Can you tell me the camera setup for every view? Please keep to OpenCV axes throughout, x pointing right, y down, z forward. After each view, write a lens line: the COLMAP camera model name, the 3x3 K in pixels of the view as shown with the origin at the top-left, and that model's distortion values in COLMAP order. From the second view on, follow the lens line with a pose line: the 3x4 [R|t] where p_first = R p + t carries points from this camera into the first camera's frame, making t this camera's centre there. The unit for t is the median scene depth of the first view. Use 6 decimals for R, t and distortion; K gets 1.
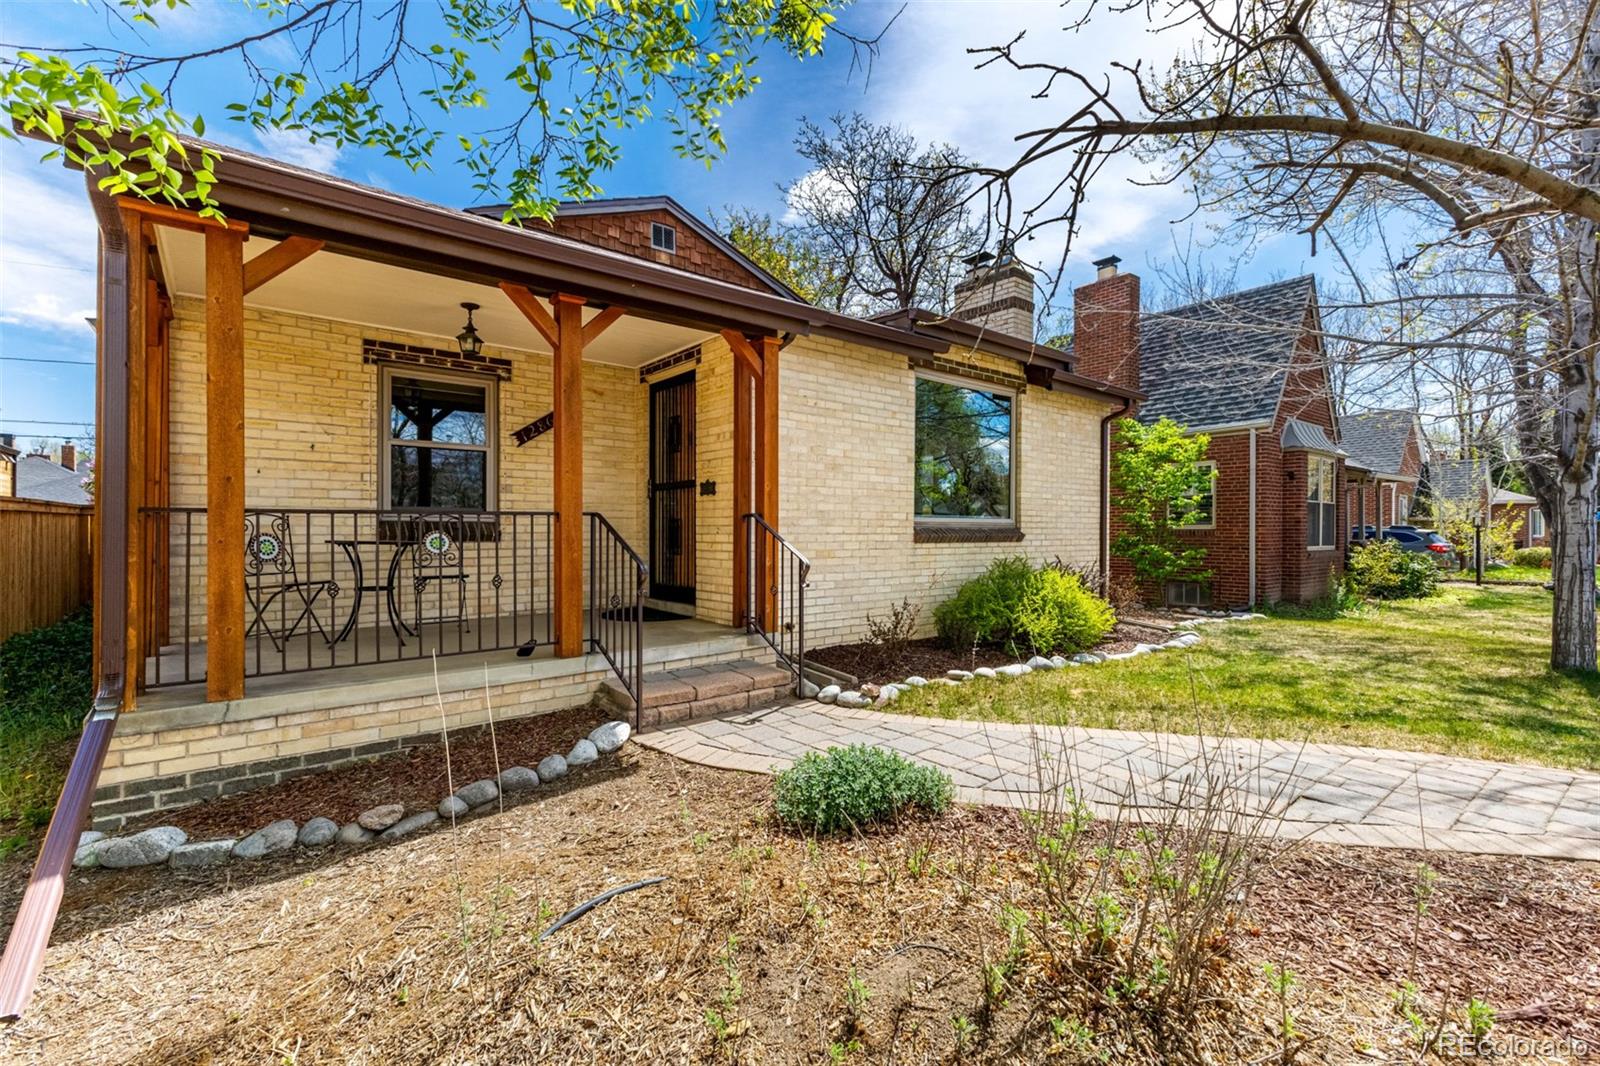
lens RADIAL K [[706.3, 0, 790.5], [0, 706.3, 531.5], [0, 0, 1]] dist [0.017472, -0.002245]
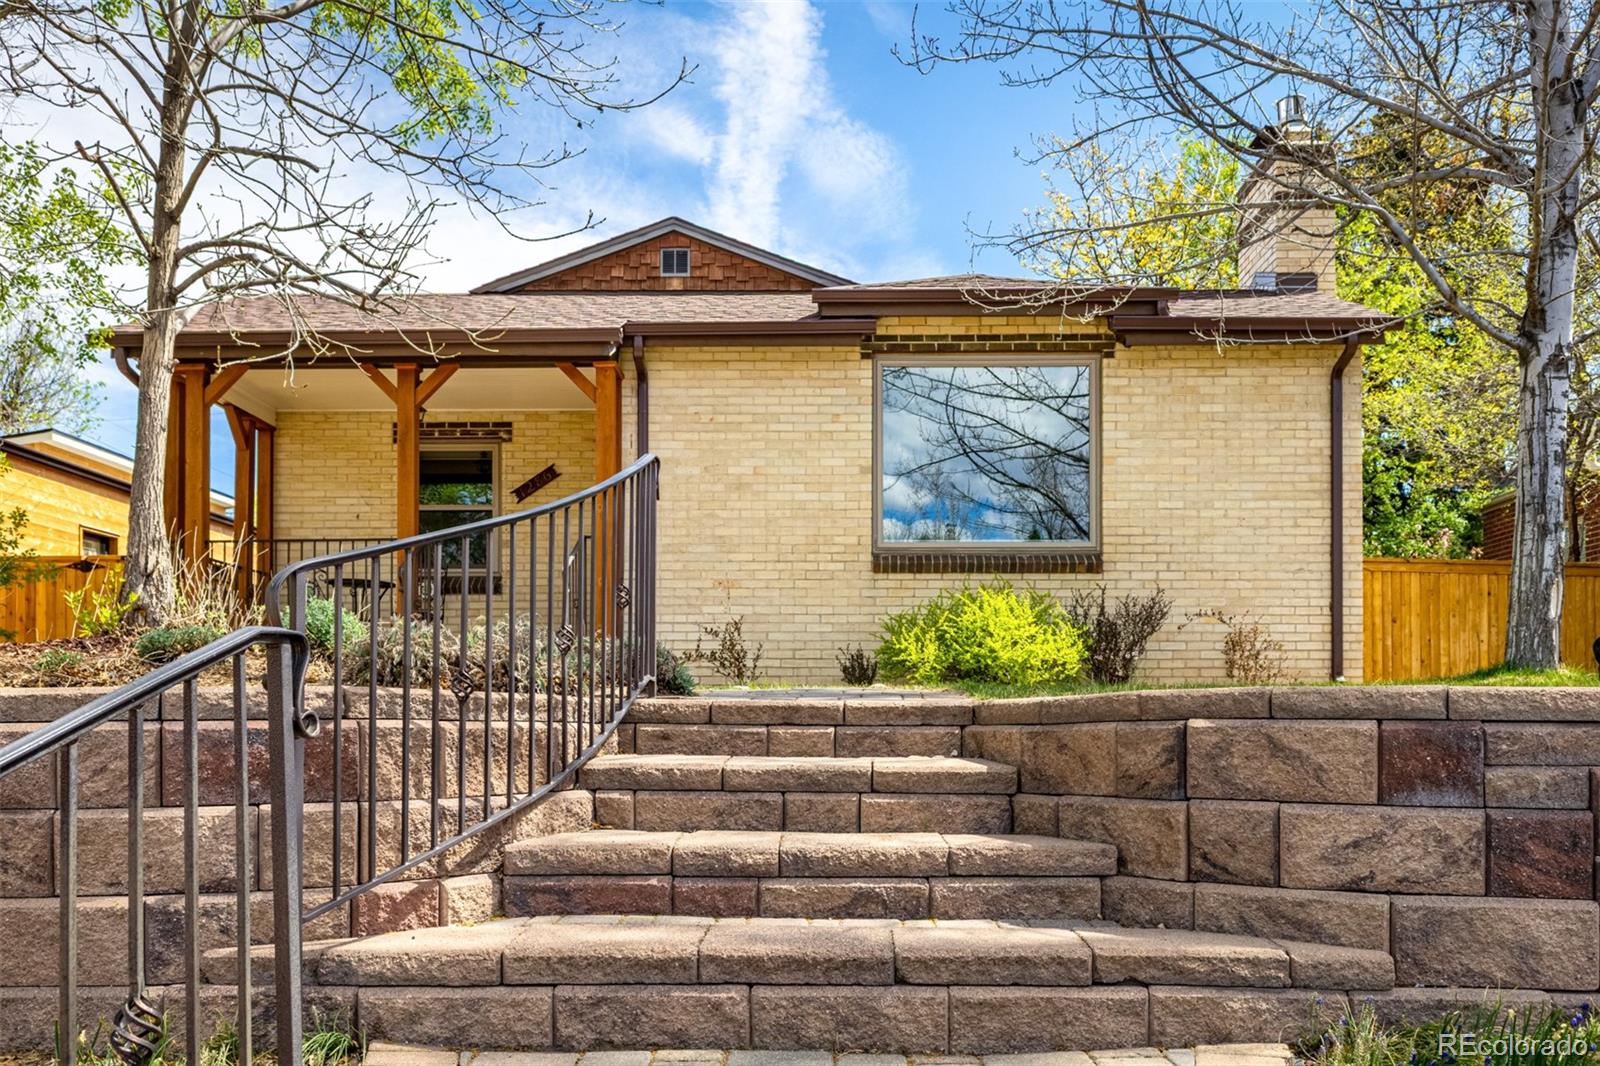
lens RADIAL K [[1349.9, 0, 795.9], [0, 1349.9, 710.9], [0, 0, 1]] dist [0.011335, 0.001325]
pose [[0.764513, -0.011080, -0.644513, 1.344539], [-0.001300, 0.999824, -0.018731, 0.247328], [0.644607, 0.015158, 0.764364, -0.277247]]
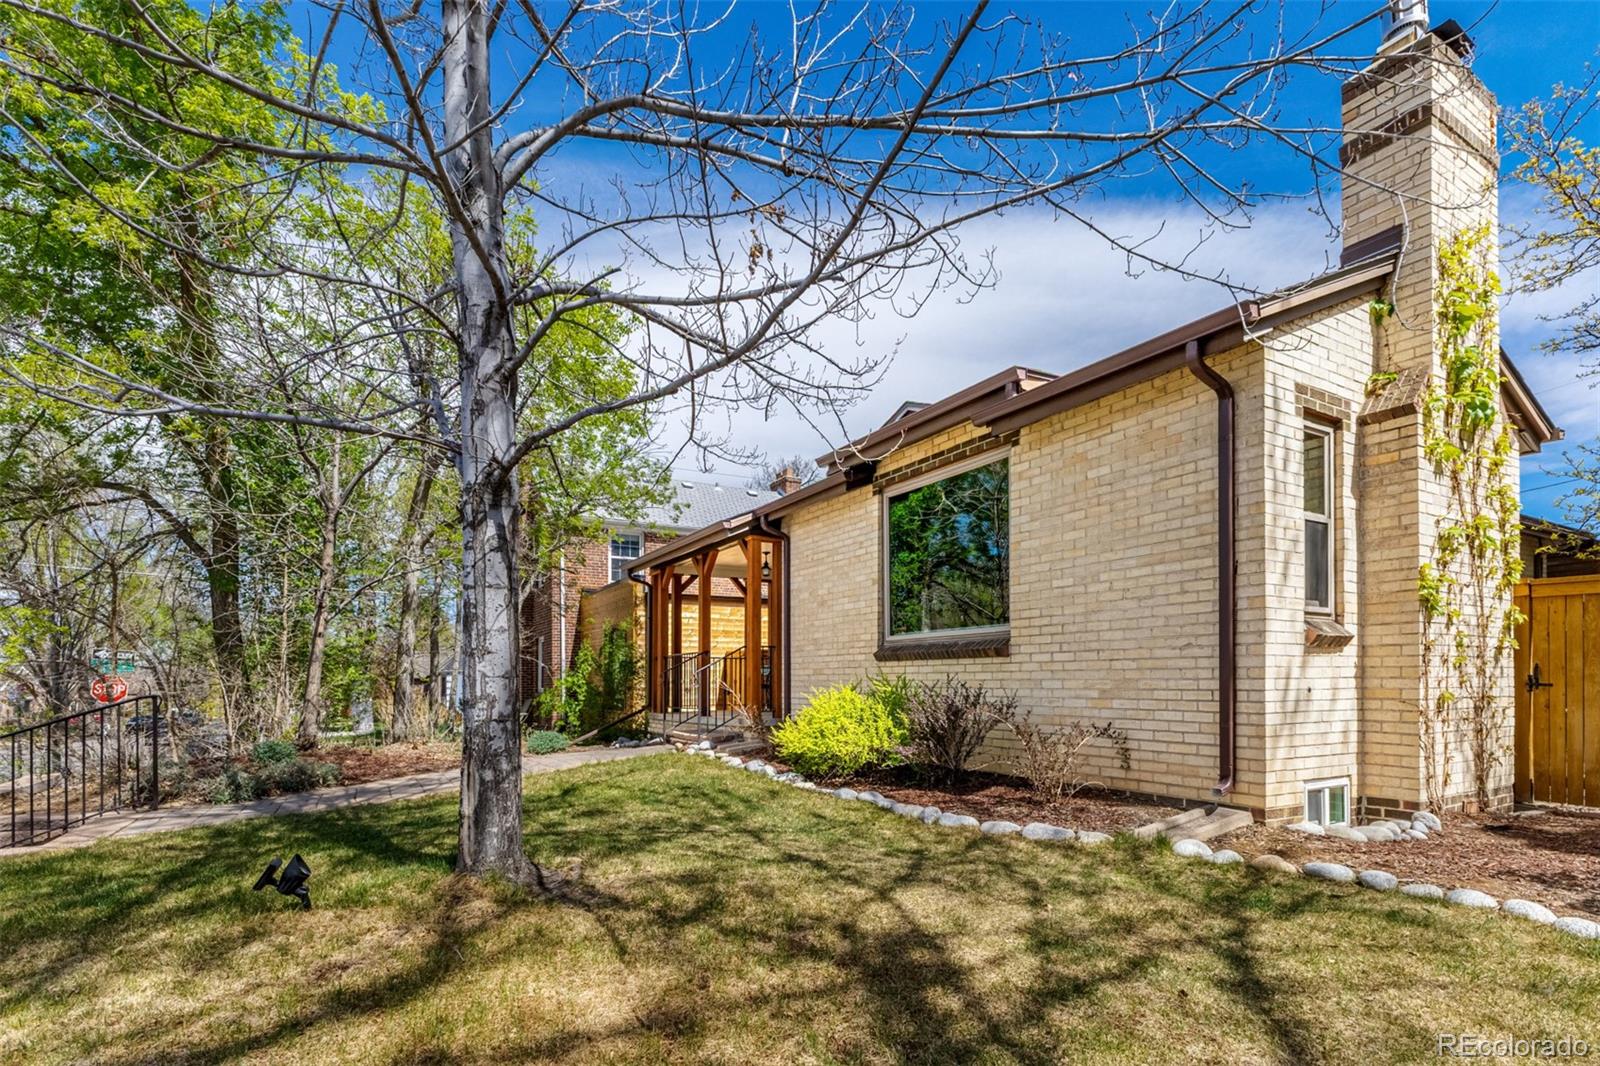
lens RADIAL K [[780.3, 0, 797.0], [0, 780.3, 680.1], [0, 0, 1]] dist [-0.000782, -0.000125]
pose [[-0.148402, -0.005603, -0.988911, 1.615430], [0.001195, 0.999982, -0.005845, 0.060652], [0.988926, -0.002049, -0.148393, 1.290306]]
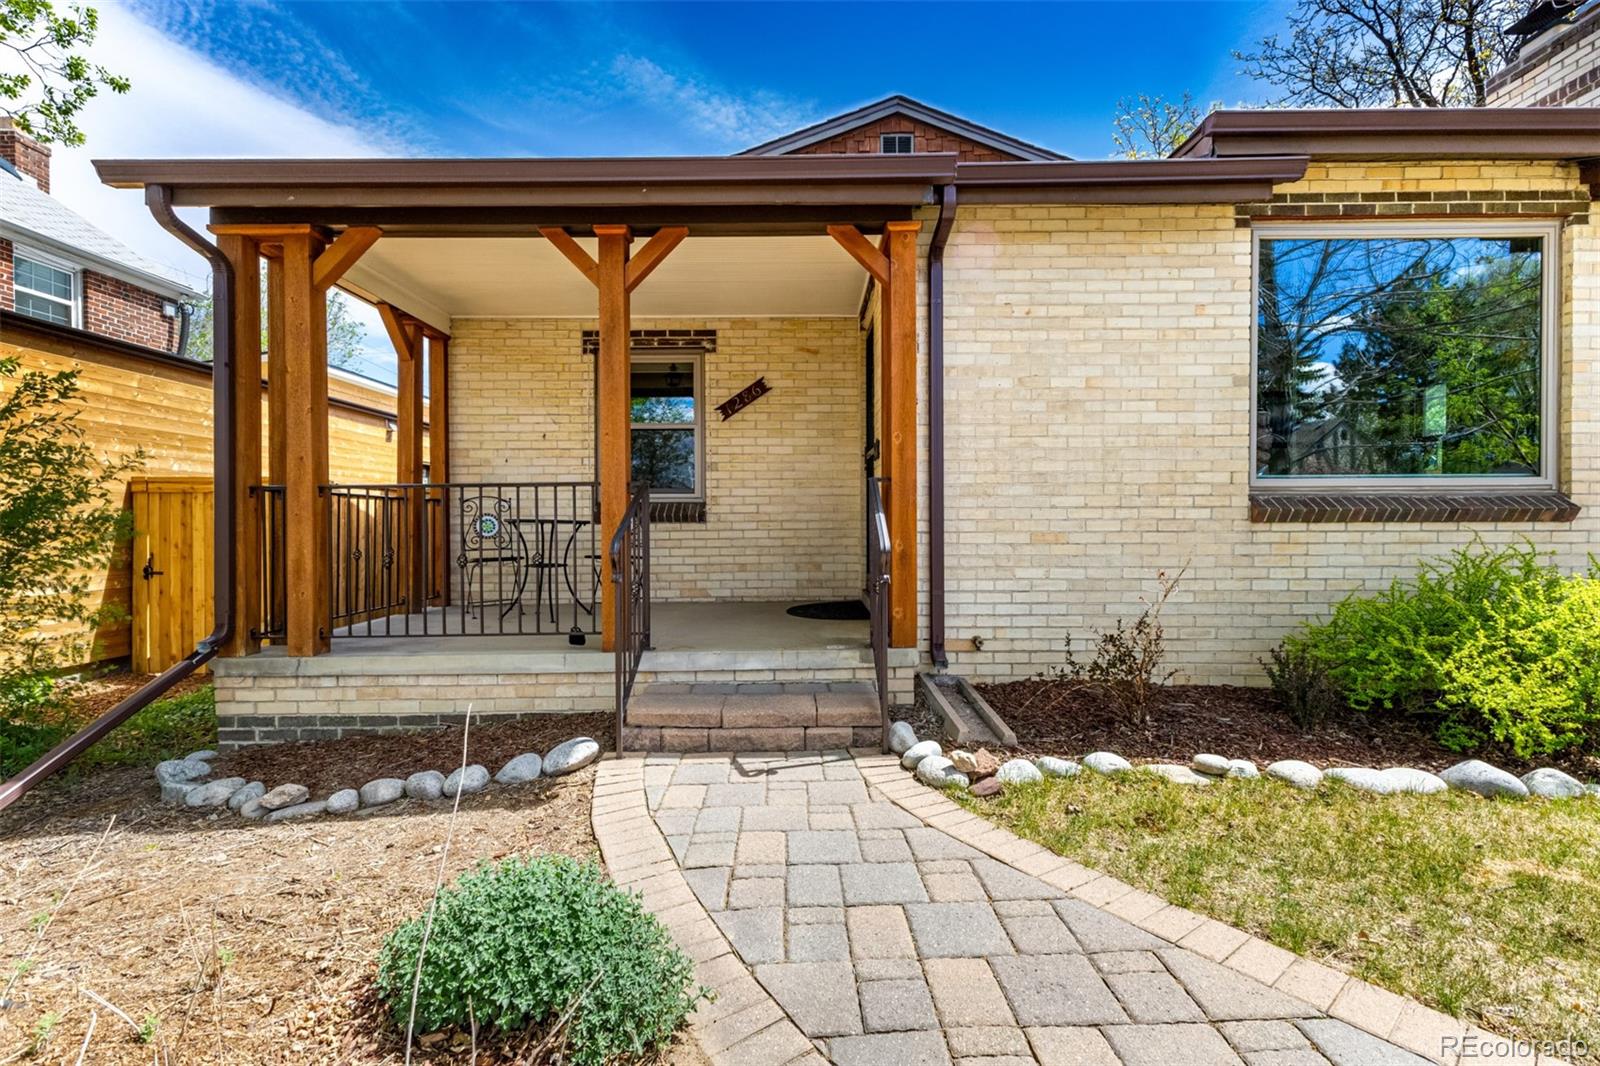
lens RADIAL K [[706.3, 0, 796.5], [0, 706.3, 530.9], [0, 0, 1]] dist [0.017472, -0.002245]
pose [[0.779411, 0.001248, -0.626511, 0.309223], [0.004631, 0.999959, 0.007753, 0.020718], [0.626495, -0.008944, 0.779374, 0.370042]]
